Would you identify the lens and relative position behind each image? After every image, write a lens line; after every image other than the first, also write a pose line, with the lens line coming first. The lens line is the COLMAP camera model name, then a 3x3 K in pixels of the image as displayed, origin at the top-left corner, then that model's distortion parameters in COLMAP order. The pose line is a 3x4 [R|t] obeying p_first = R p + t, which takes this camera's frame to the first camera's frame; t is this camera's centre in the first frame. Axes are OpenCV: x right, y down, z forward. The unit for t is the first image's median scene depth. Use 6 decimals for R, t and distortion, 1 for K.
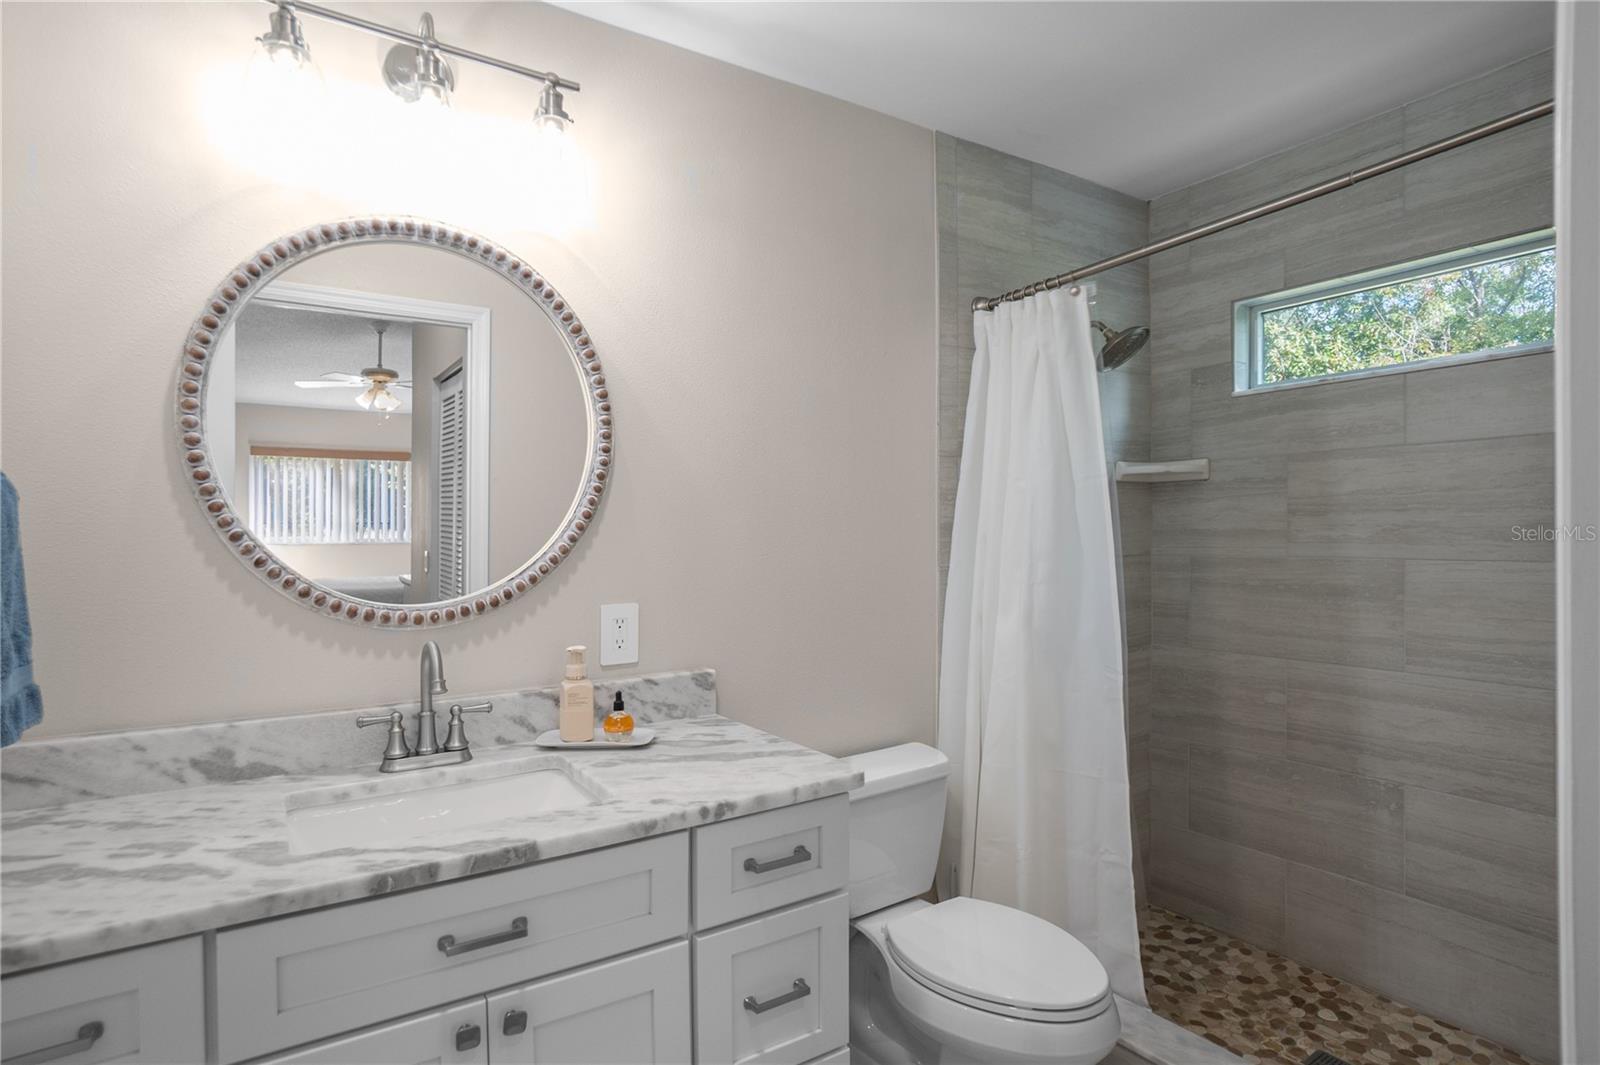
lens RADIAL K [[830.7, 0, 807.3], [0, 830.7, 532.6], [0, 0, 1]] dist [-0.032651, 0.009494]
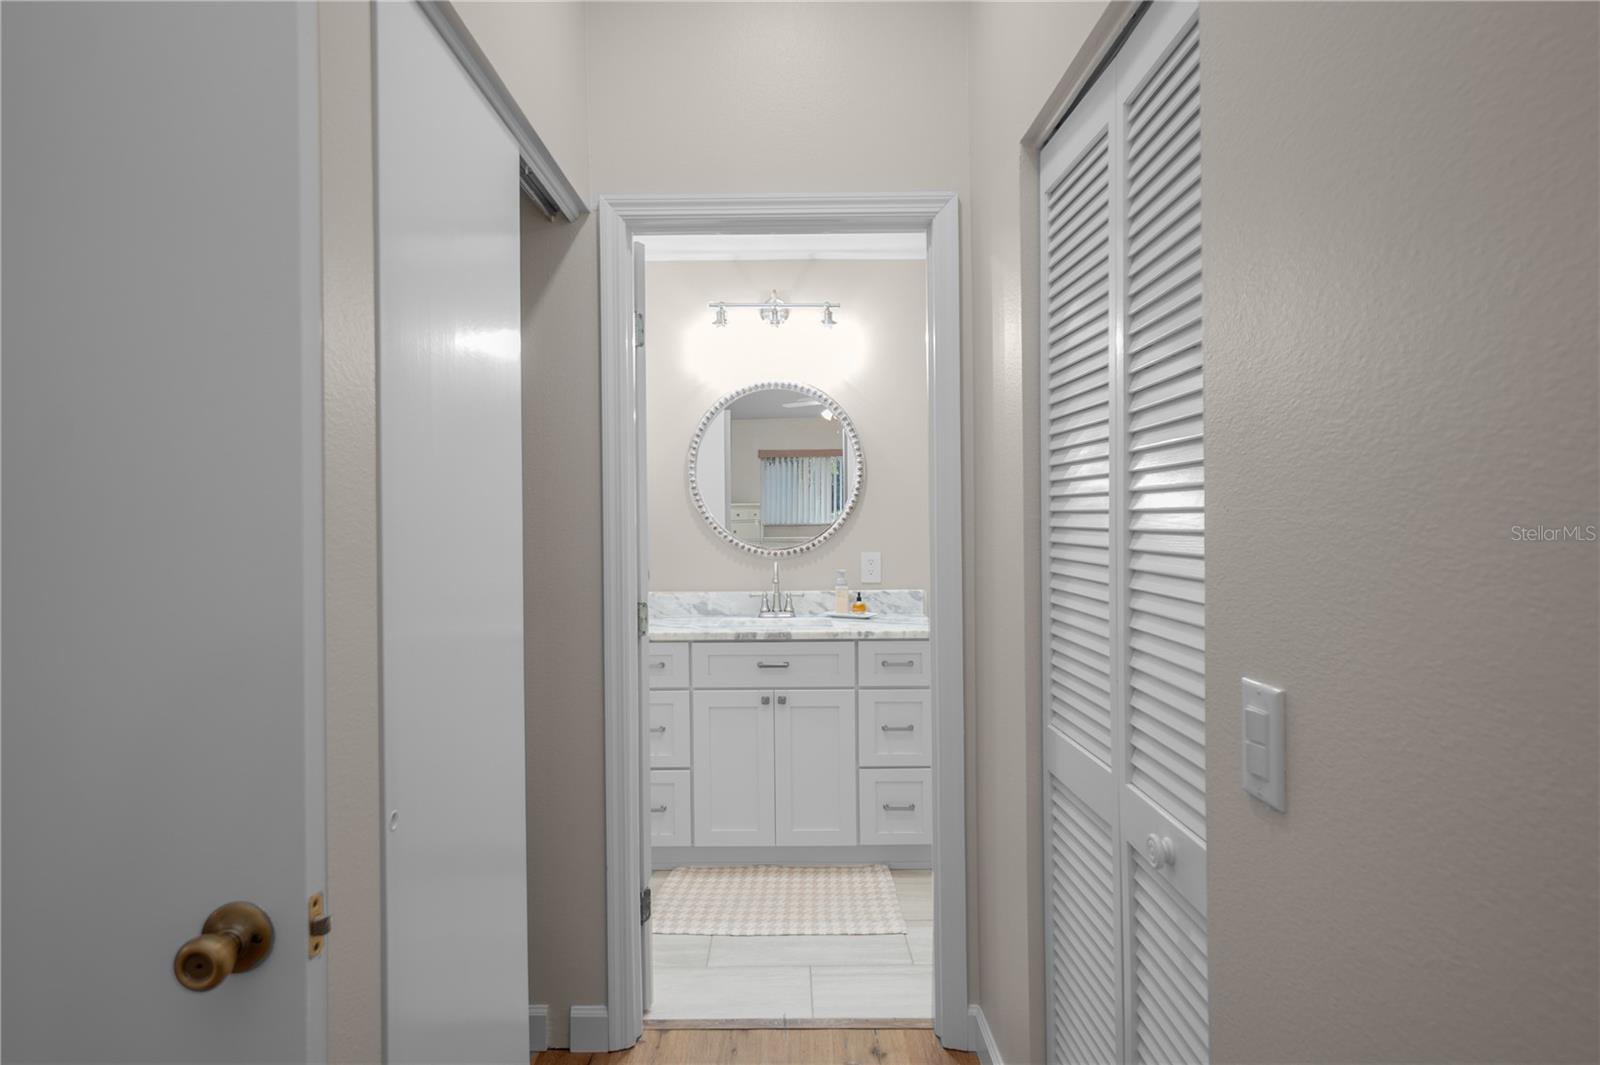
lens RADIAL K [[926.9, 0, 801.7], [0, 926.9, 518.3], [0, 0, 1]] dist [0.019794, 0.000823]
pose [[0.831764, 0.009368, -0.555051, 1.044936], [-0.005929, 0.999950, 0.007992, -0.013028], [0.555098, -0.003356, 0.831778, -1.126800]]
